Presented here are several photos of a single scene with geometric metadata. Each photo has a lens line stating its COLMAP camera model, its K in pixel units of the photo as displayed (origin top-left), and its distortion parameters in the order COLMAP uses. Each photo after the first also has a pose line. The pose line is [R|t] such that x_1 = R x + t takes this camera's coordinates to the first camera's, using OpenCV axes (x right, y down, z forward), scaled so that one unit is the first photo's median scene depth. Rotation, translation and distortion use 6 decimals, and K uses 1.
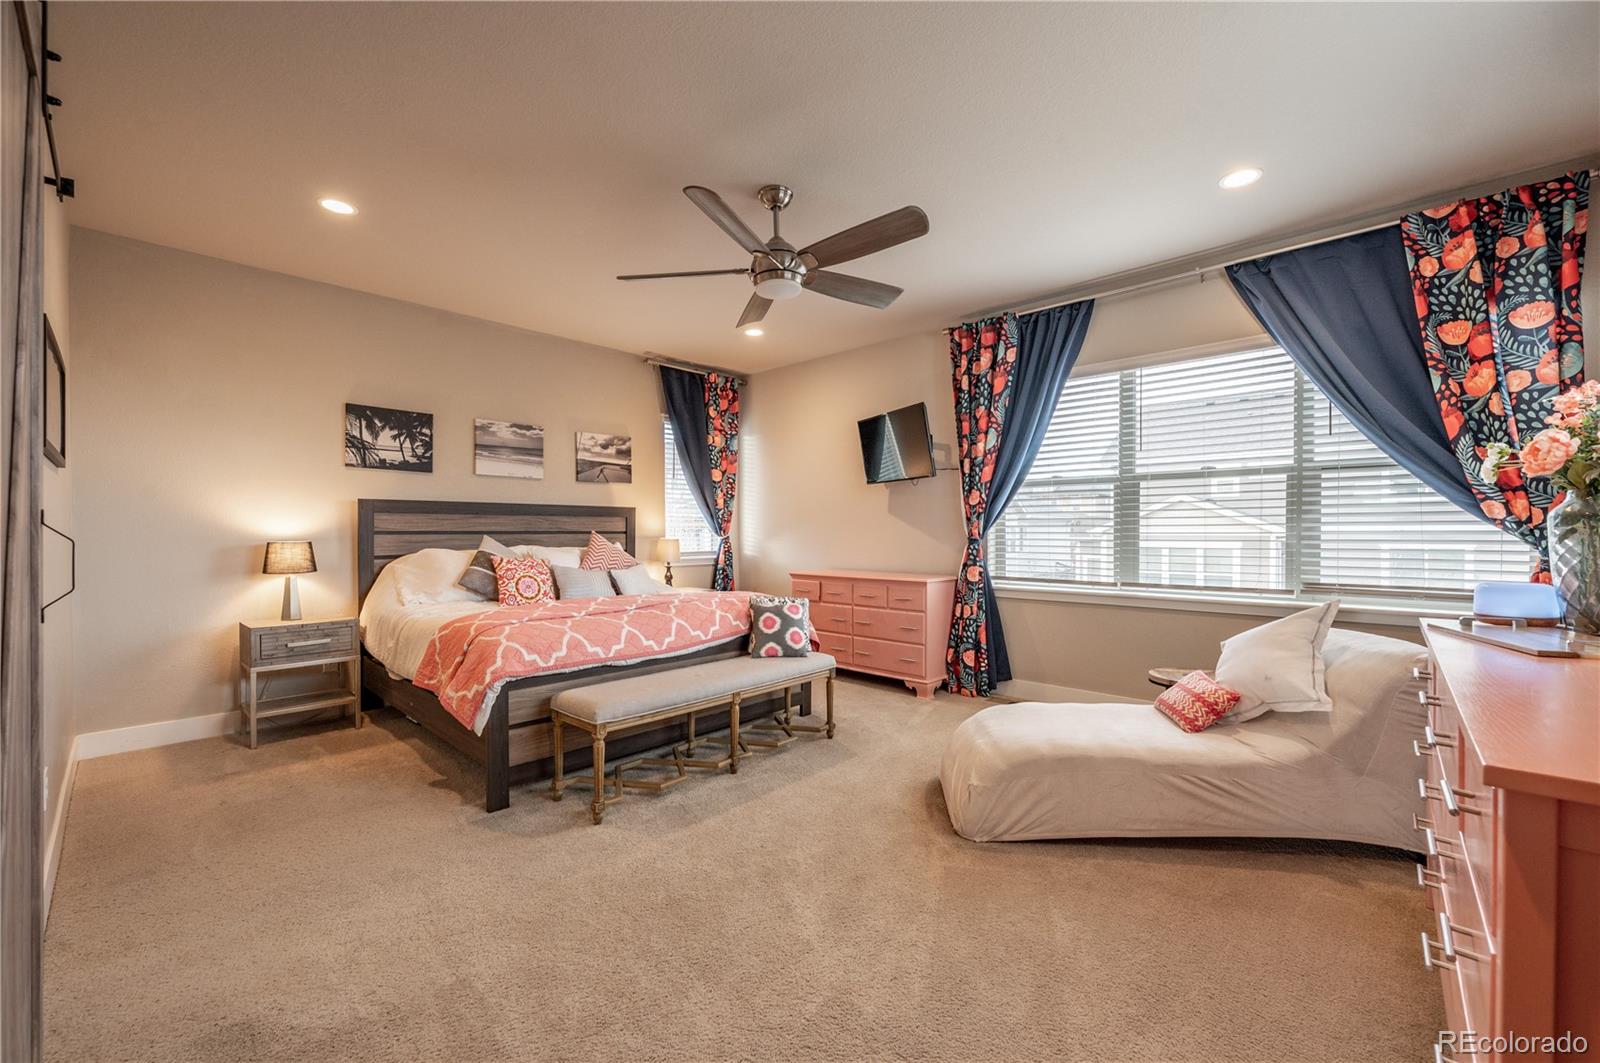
lens RADIAL K [[633.9, 0, 790.9], [0, 633.9, 538.0], [0, 0, 1]] dist [-0.003380, 0.000904]
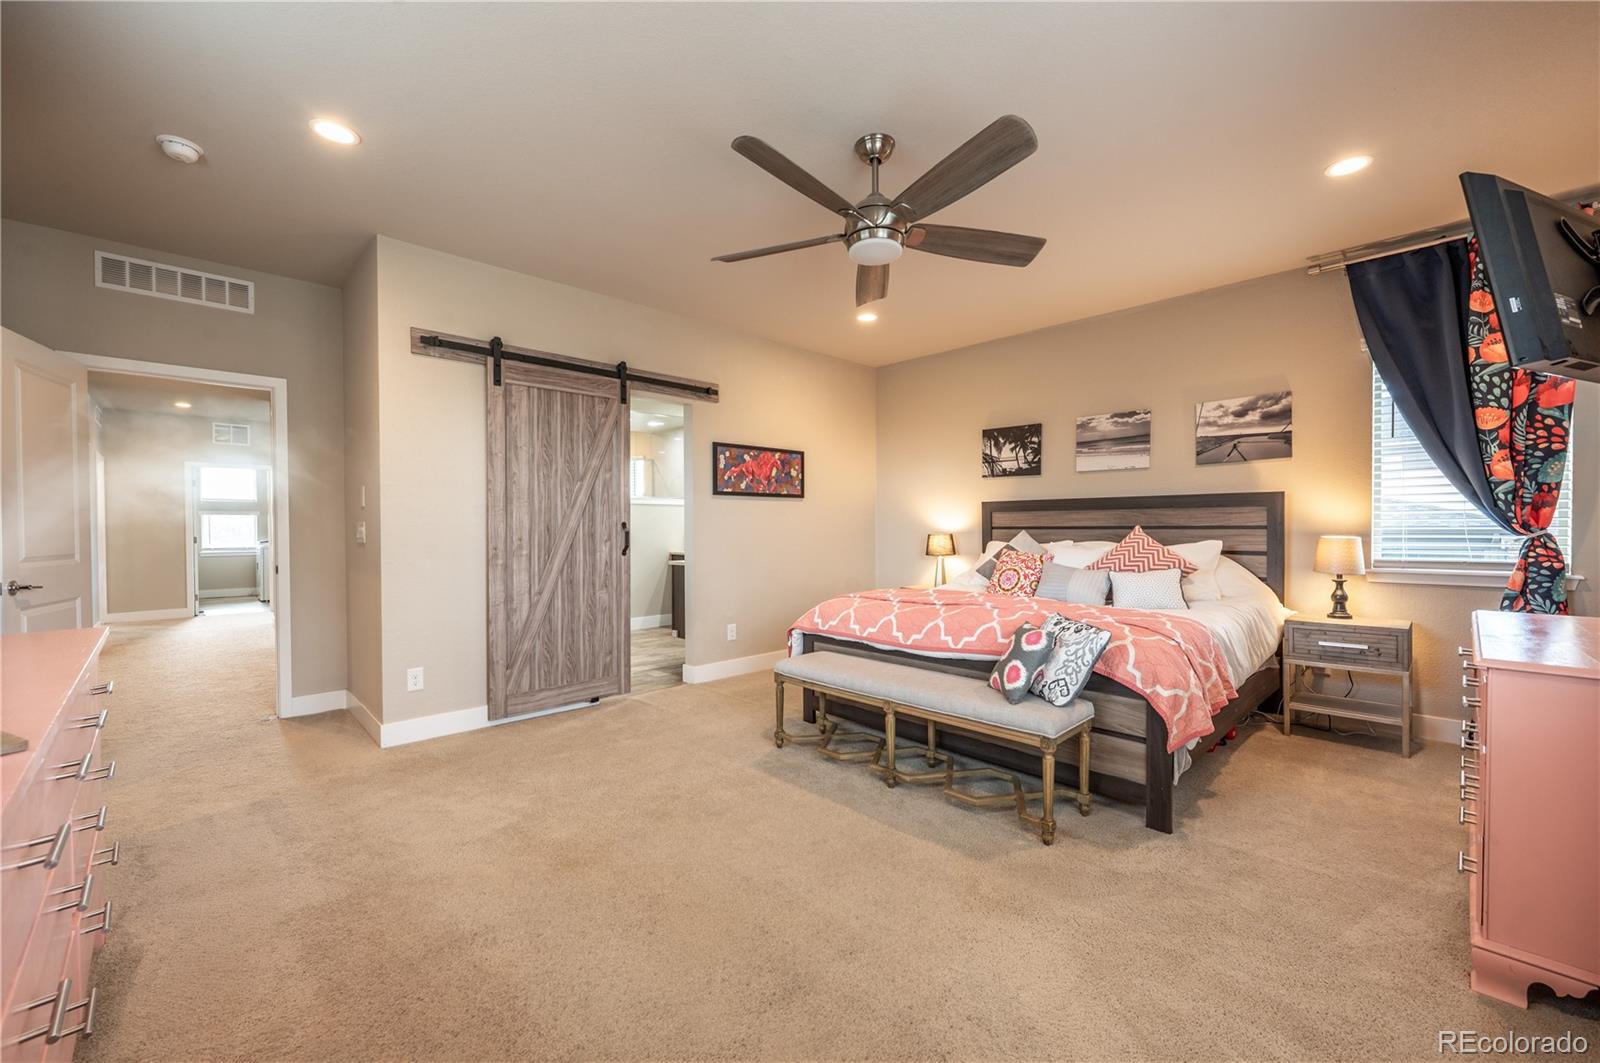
lens RADIAL K [[633.9, 0, 797.8], [0, 633.9, 519.6], [0, 0, 1]] dist [-0.003380, 0.000904]
pose [[-0.033838, -0.013437, -0.999337, 0.575530], [-0.007625, 0.999884, -0.013186, -0.005279], [0.999398, 0.007174, -0.033937, 0.604919]]
